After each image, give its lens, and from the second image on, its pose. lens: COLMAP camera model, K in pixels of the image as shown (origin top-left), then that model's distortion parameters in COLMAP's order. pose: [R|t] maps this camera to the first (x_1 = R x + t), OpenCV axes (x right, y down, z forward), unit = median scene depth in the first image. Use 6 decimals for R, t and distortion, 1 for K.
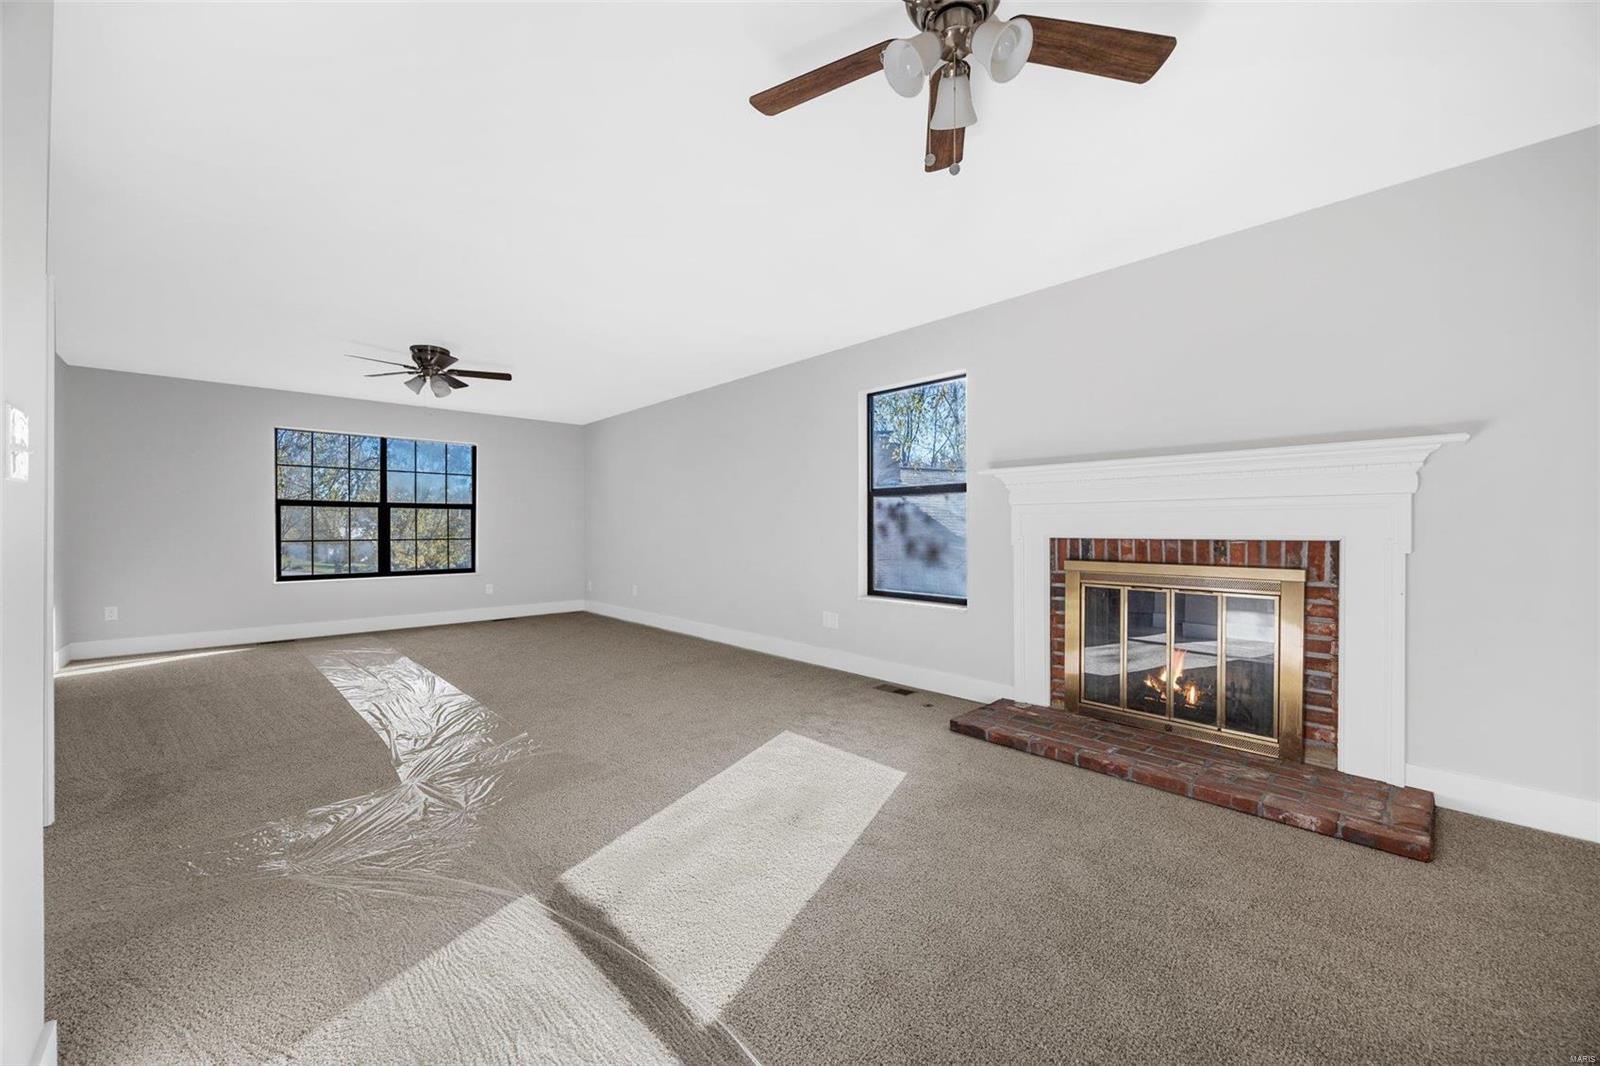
lens RADIAL K [[613.2, 0, 807.4], [0, 613.2, 526.6], [0, 0, 1]] dist [-0.004534, 0.000855]
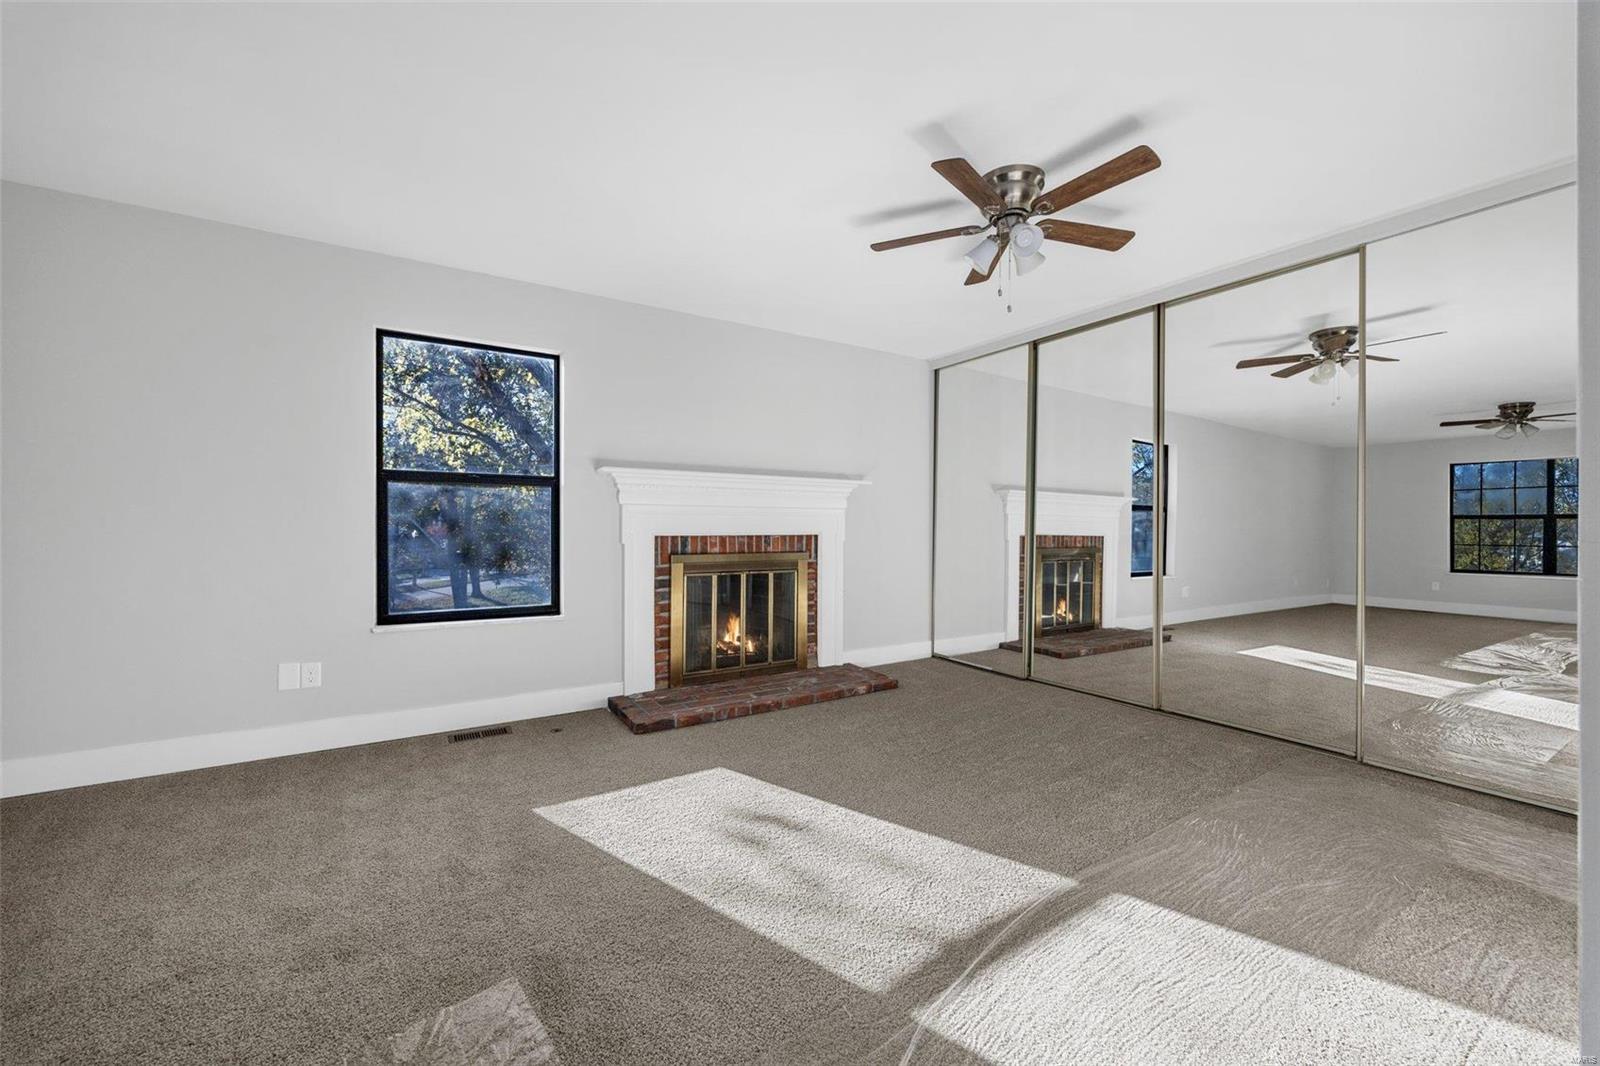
lens RADIAL K [[613.2, 0, 811.3], [0, 613.2, 532.6], [0, 0, 1]] dist [-0.004534, 0.000855]
pose [[0.190647, -0.001137, 0.981658, -0.680257], [0.002188, 0.999997, 0.000733, 0.013389], [-0.981656, 0.002008, 0.190649, 0.557712]]
